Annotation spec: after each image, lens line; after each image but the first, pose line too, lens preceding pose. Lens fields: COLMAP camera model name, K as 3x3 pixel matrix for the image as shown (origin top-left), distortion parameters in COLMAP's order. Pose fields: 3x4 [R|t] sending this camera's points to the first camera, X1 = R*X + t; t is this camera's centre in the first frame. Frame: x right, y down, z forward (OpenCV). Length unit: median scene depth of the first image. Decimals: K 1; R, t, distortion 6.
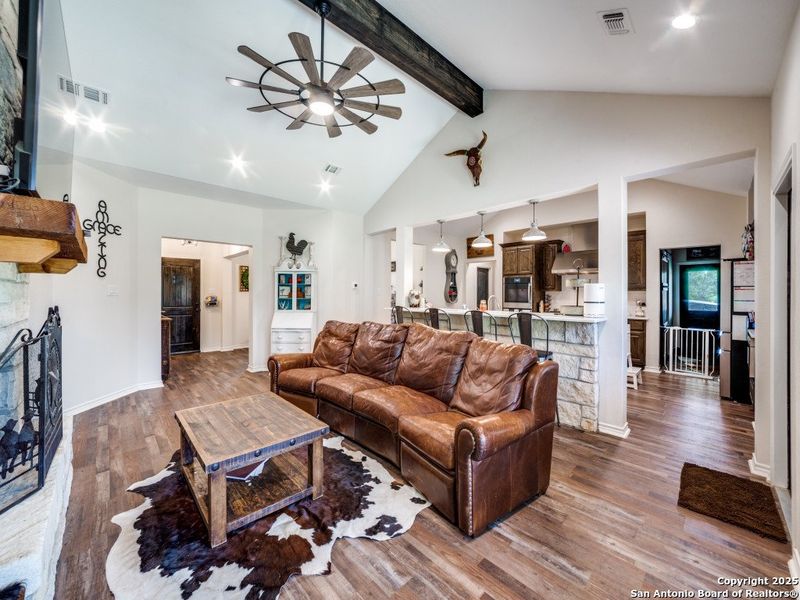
lens RADIAL K [[314.2, 0, 401.1], [0, 314.2, 294.3], [0, 0, 1]] dist [-0.009583, 0.000035]
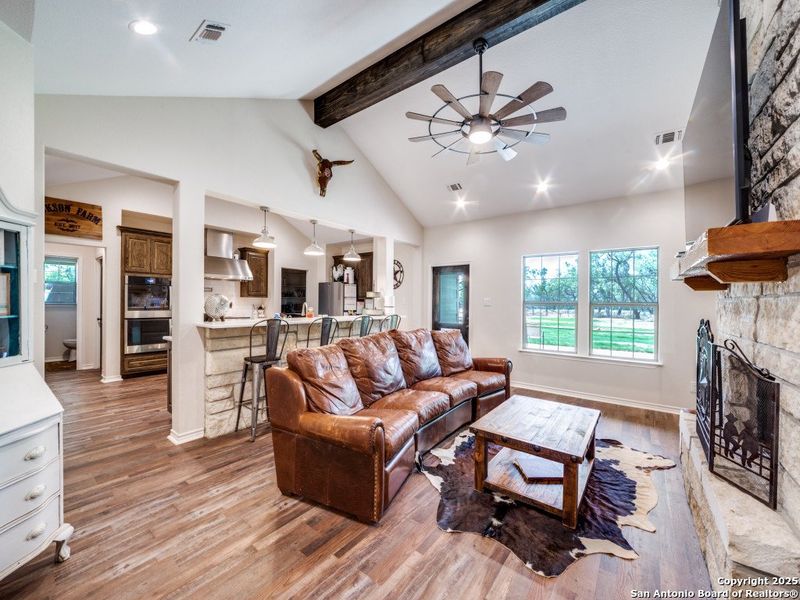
lens RADIAL K [[314.2, 0, 399.9], [0, 314.2, 304.8], [0, 0, 1]] dist [-0.009583, 0.000035]
pose [[-0.154158, -0.011983, 0.987974, -0.884622], [-0.013968, 0.999853, 0.009948, -0.005866], [-0.987948, -0.012266, -0.154302, 0.979619]]
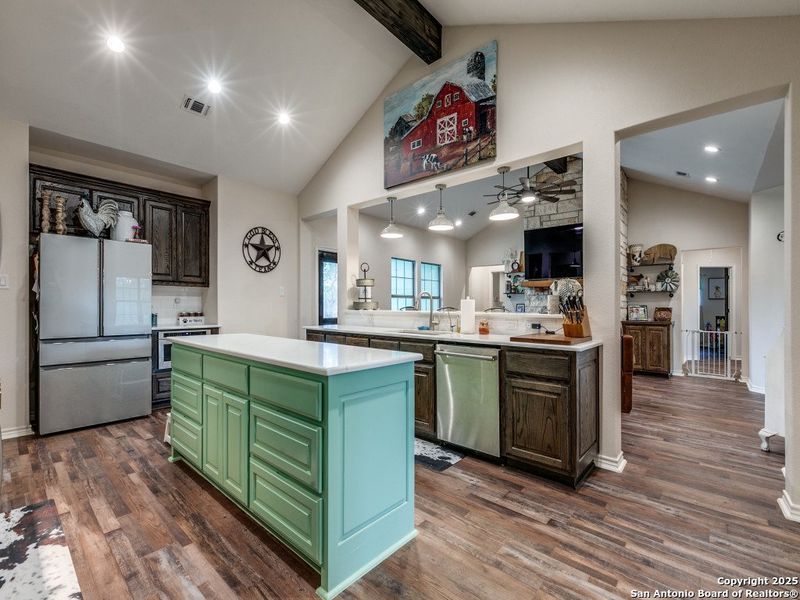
lens RADIAL K [[356.8, 0, 395.8], [0, 356.8, 300.5], [0, 0, 1]] dist [0.001871, -0.000687]
pose [[-0.996260, -0.008954, -0.085946, 0.487806], [-0.008090, 0.999913, -0.010390, 0.036734], [0.086031, -0.009656, -0.996246, 2.086578]]
